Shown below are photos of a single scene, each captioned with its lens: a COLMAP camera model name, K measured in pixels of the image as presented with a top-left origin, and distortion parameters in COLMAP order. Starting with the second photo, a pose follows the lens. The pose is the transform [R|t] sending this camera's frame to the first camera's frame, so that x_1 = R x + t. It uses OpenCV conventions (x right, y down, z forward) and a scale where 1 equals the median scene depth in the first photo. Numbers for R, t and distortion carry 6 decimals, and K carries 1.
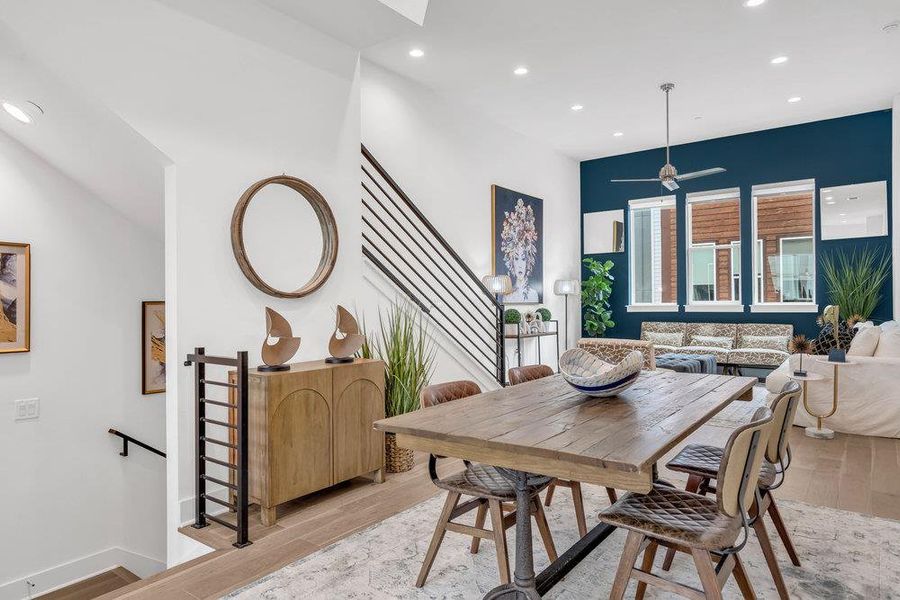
lens RADIAL K [[560.7, 0, 452.1], [0, 560.7, 298.4], [0, 0, 1]] dist [0.014184, -0.001903]
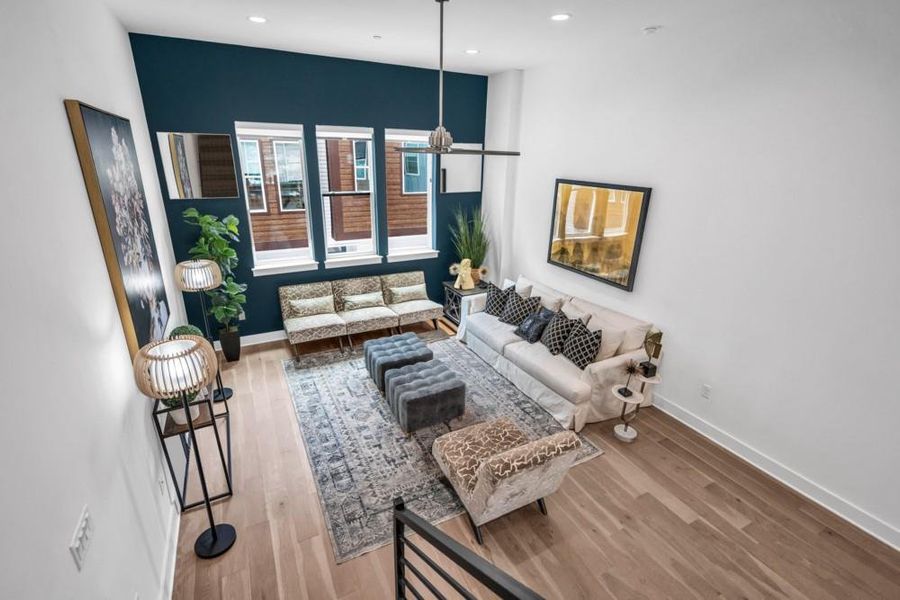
lens RADIAL K [[409.2, 0, 447.3], [0, 409.2, 300.6], [0, 0, 1]] dist [-0.004246, 0.000421]
pose [[0.430168, -0.287183, 0.855851, -0.078493], [-0.029771, 0.943022, 0.331397, -0.160768], [-0.902258, -0.168035, 0.397108, 0.599983]]
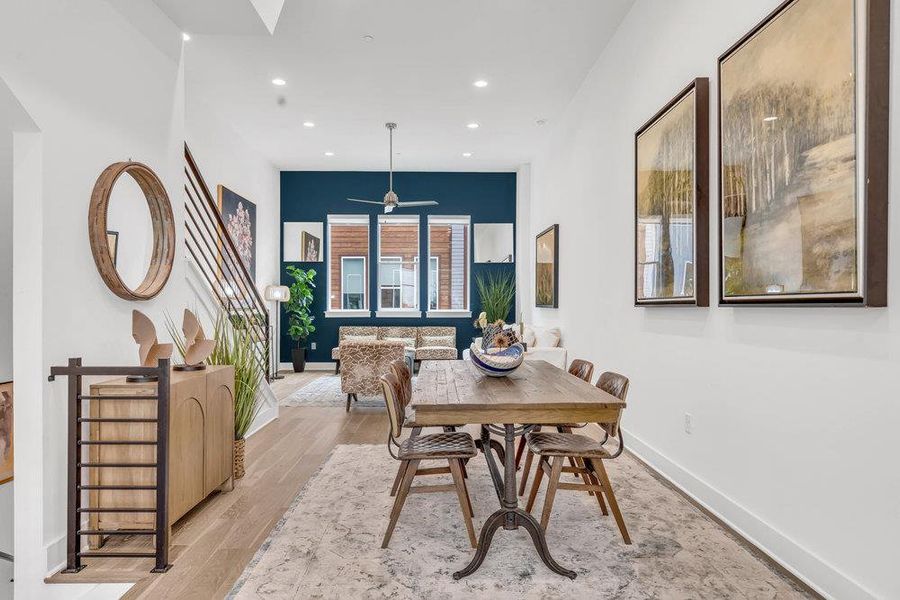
lens RADIAL K [[560.7, 0, 446.8], [0, 560.7, 307.9], [0, 0, 1]] dist [0.014184, -0.001903]
pose [[0.790813, 0.009579, 0.611983, -0.189576], [-0.012874, 0.999917, 0.000984, 0.001954], [-0.611922, -0.008657, 0.790870, -0.001760]]
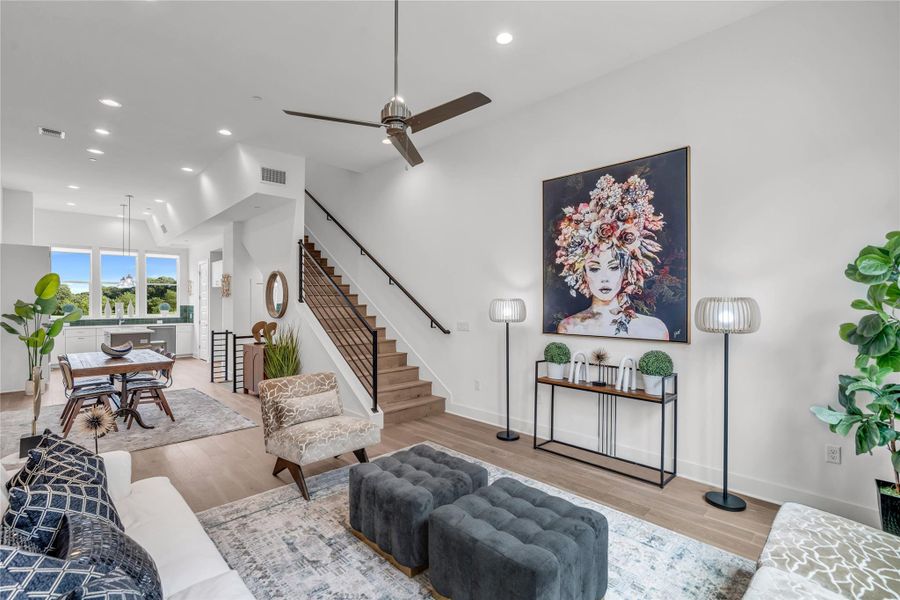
lens RADIAL K [[409.2, 0, 450.9], [0, 409.2, 300.2], [0, 0, 1]] dist [-0.004246, 0.000421]
pose [[-0.156026, 0.003927, -0.987745, 0.604436], [0.004587, 0.999984, 0.003251, -0.035508], [0.987742, -0.004024, -0.156041, 0.881289]]
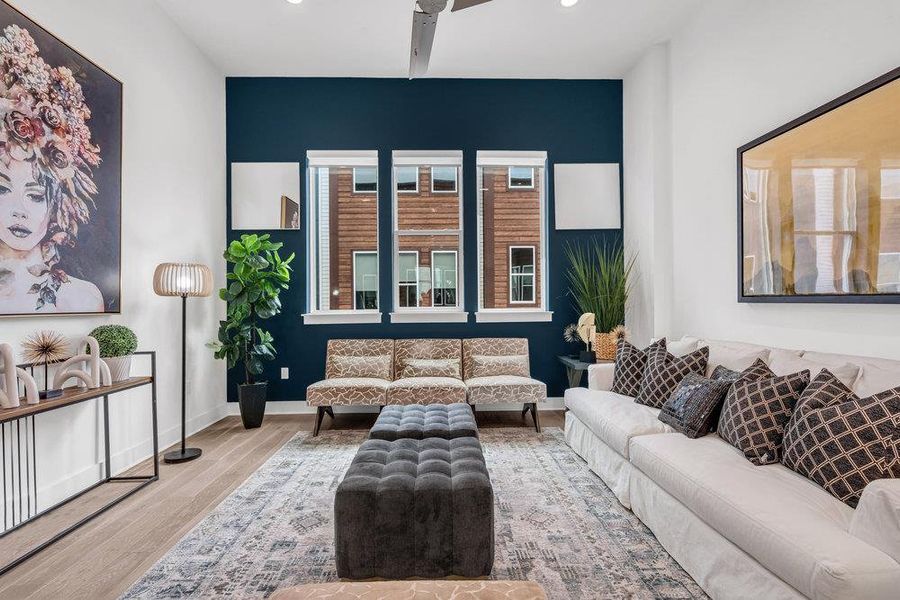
lens RADIAL K [[409.2, 0, 448.5], [0, 409.2, 302.7], [0, 0, 1]] dist [-0.004246, 0.000421]
pose [[0.782154, 0.004138, 0.623072, 0.171538], [-0.002336, 0.999990, -0.003710, 0.001063], [-0.623081, 0.001446, 0.782156, 0.609489]]
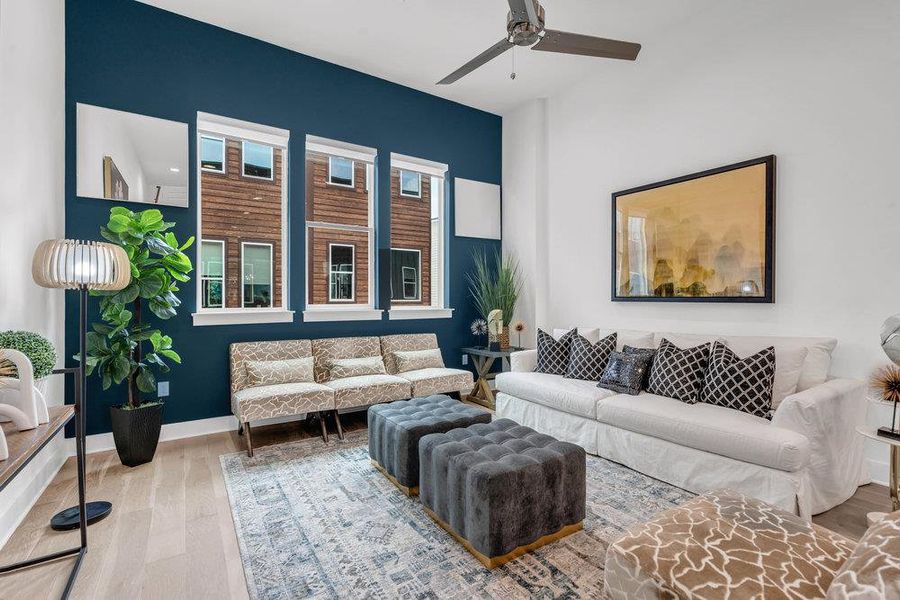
lens RADIAL K [[409.2, 0, 445.1], [0, 409.2, 299.0], [0, 0, 1]] dist [-0.004246, 0.000421]
pose [[0.348062, 0.013622, 0.937373, 0.046648], [-0.006126, 0.999906, -0.012256, 0.003214], [-0.937452, -0.001476, 0.348113, 0.746410]]
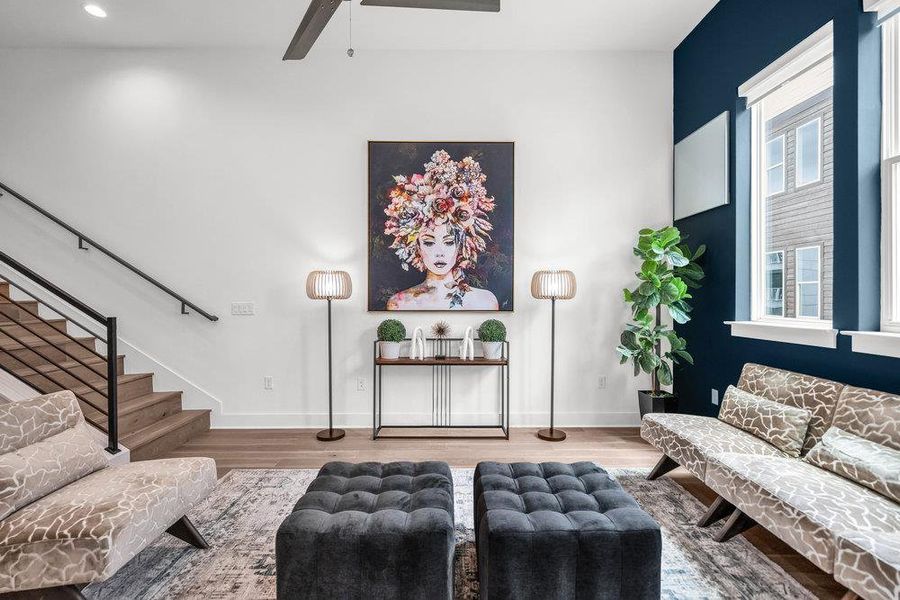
lens RADIAL K [[409.2, 0, 444.0], [0, 409.2, 298.4], [0, 0, 1]] dist [-0.004246, 0.000421]
pose [[0.603600, 0.013266, -0.797177, 0.496233], [-0.000214, 0.999864, 0.016477, -0.013425], [0.797287, -0.009775, 0.603521, 0.702111]]
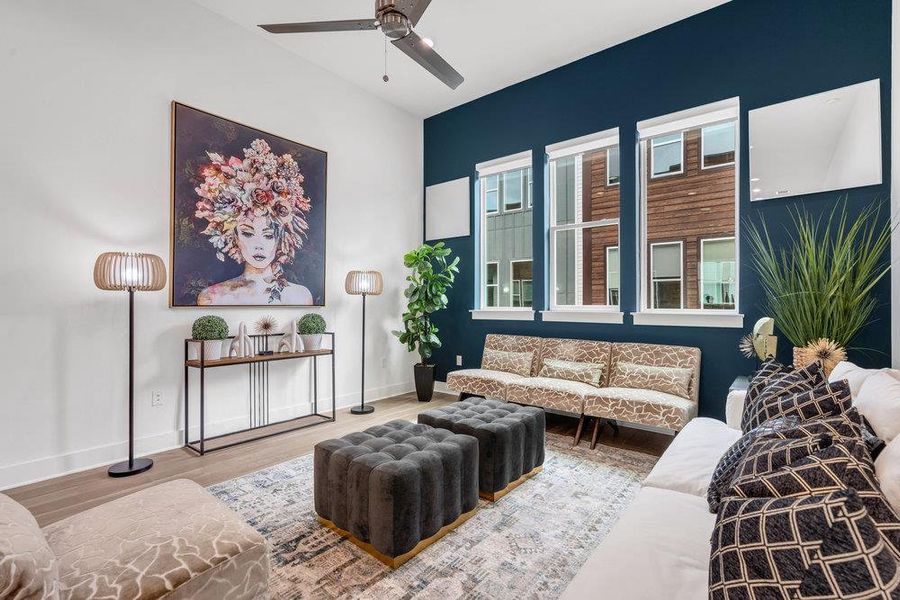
lens RADIAL K [[409.2, 0, 450.0], [0, 409.2, 298.6], [0, 0, 1]] dist [-0.004246, 0.000421]
pose [[0.999051, 0.010469, -0.042274, 0.348512], [-0.010621, 0.999938, -0.003369, -0.000146], [0.042236, 0.003815, 0.999100, 0.542121]]
